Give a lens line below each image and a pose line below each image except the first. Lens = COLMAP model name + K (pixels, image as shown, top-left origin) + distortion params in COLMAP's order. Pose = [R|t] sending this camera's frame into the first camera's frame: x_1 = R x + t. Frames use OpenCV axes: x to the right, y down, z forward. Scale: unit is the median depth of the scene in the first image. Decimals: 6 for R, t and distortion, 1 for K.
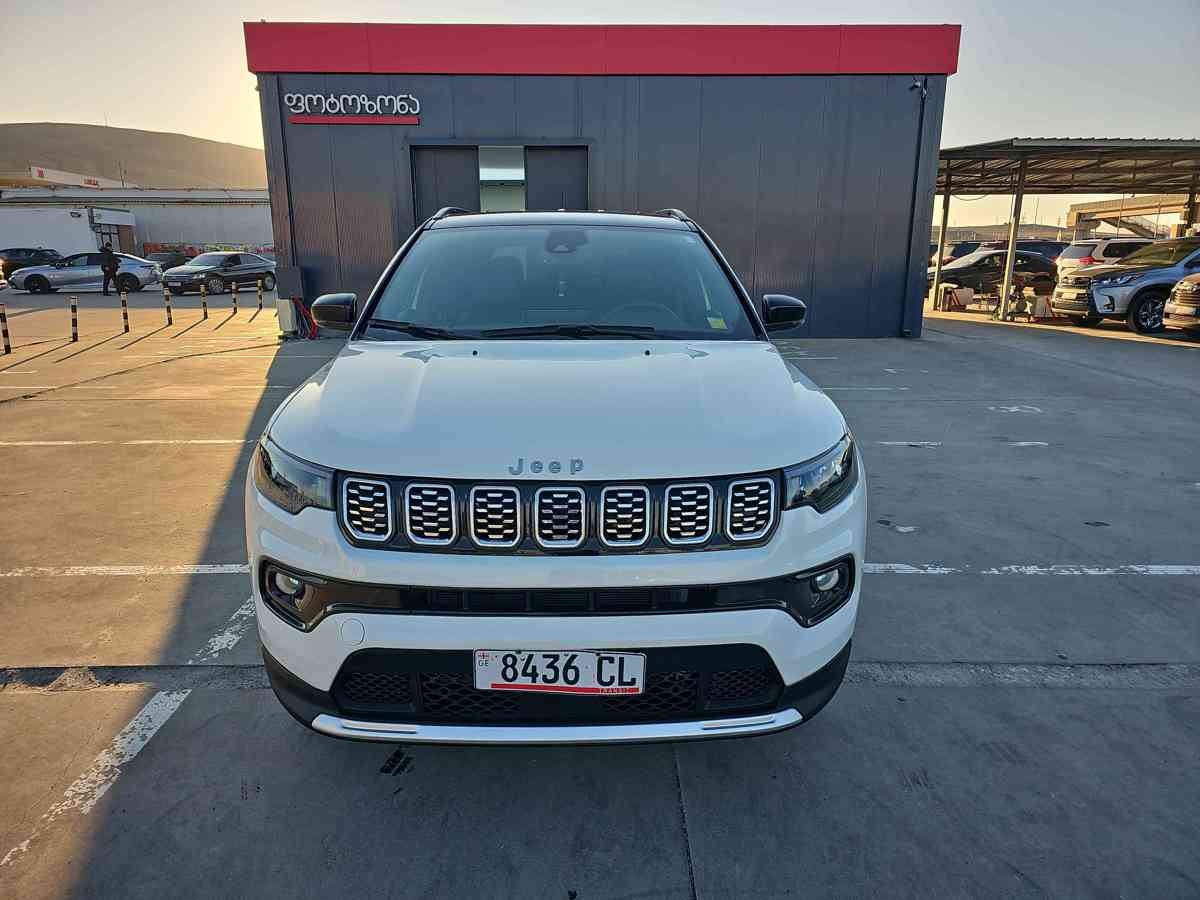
lens RADIAL K [[783.8, 0, 584.6], [0, 783.8, 425.7], [0, 0, 1]] dist [0.065125, -0.061628]
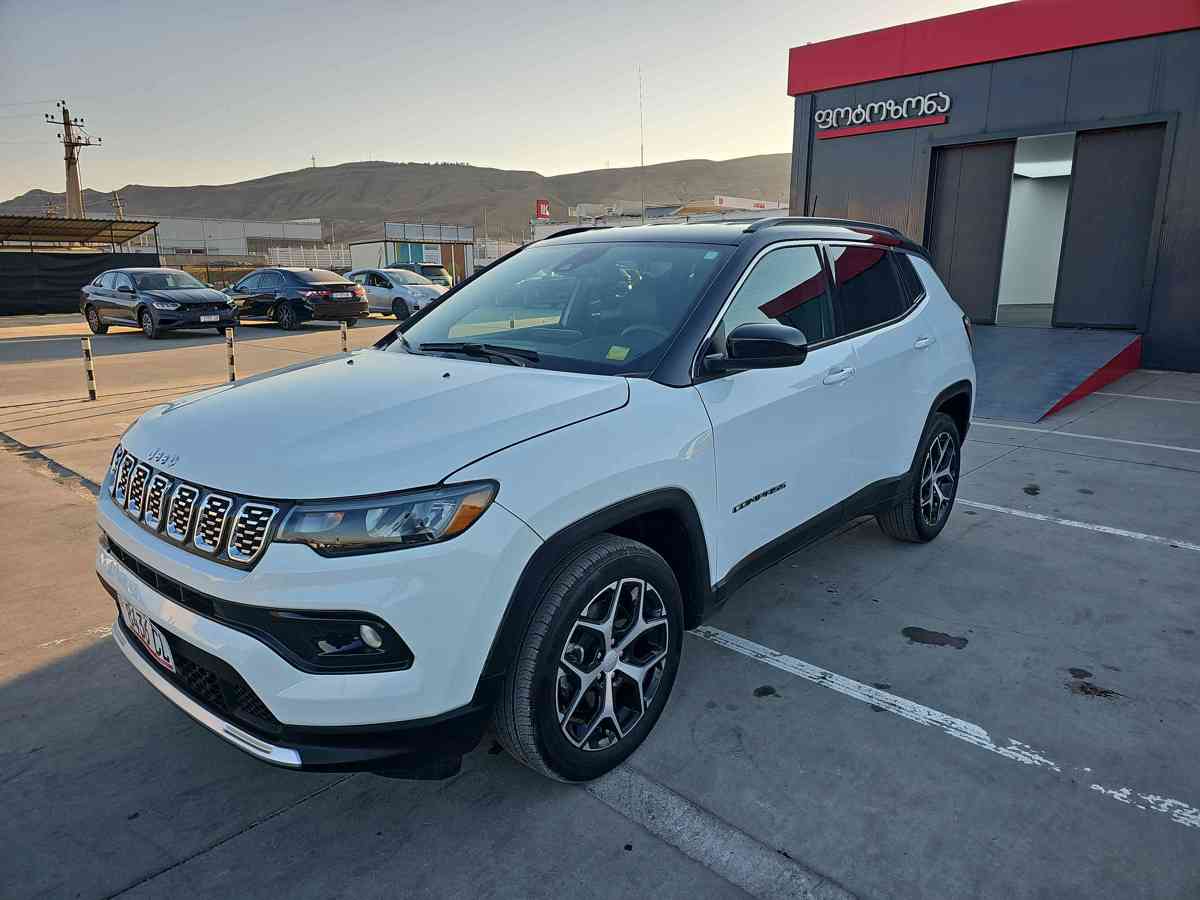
lens RADIAL K [[783.9, 0, 604.9], [0, 783.9, 436.4], [0, 0, 1]] dist [0.072117, -0.064799]
pose [[0.733819, 0.137673, -0.665249, 0.761583], [-0.137568, 0.989077, 0.052941, -0.083360], [0.665271, 0.052667, 0.744742, 0.342638]]
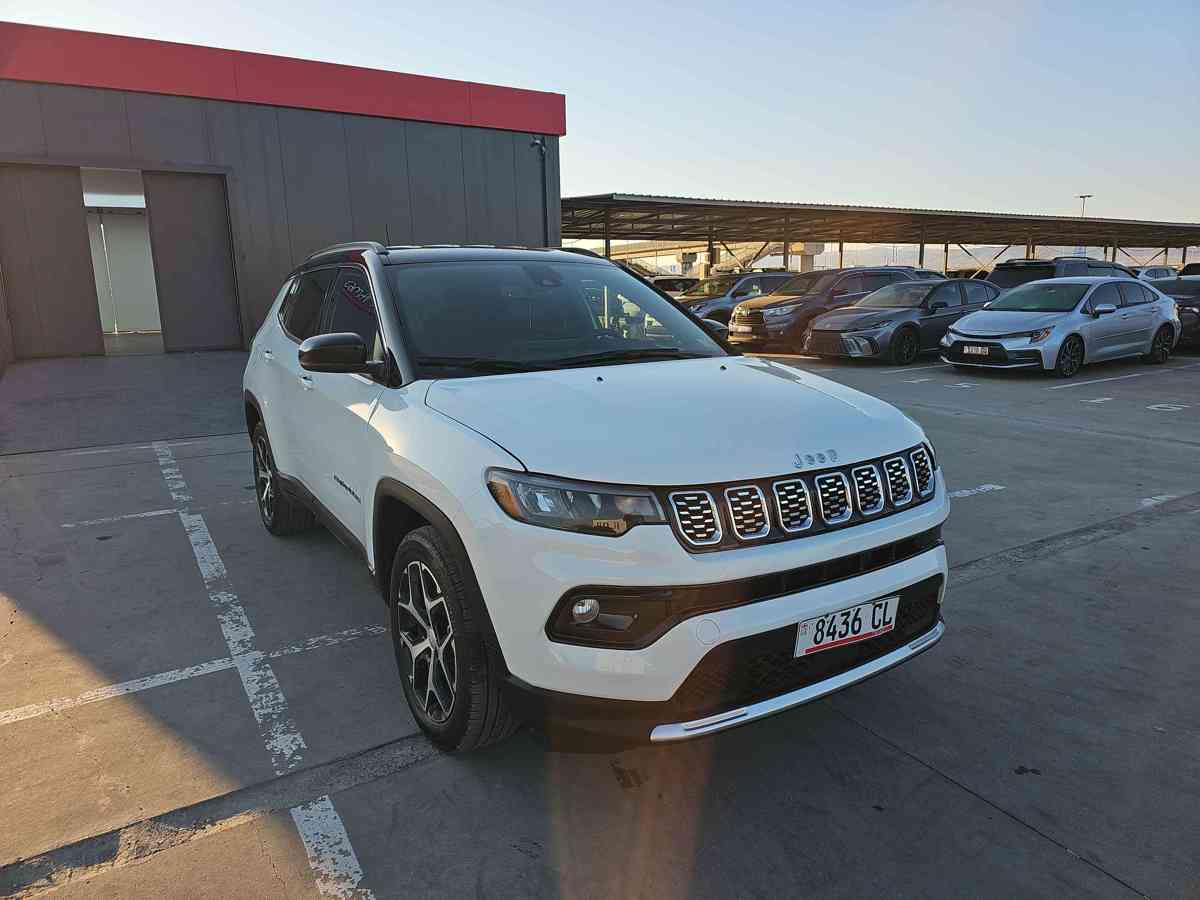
lens RADIAL K [[783.8, 0, 584.6], [0, 783.8, 425.7], [0, 0, 1]] dist [0.065125, -0.061628]
pose [[0.857576, -0.101345, 0.504275, -0.611003], [0.124230, 0.992183, -0.011865, -0.016826], [-0.499130, 0.072821, 0.863462, 0.087525]]
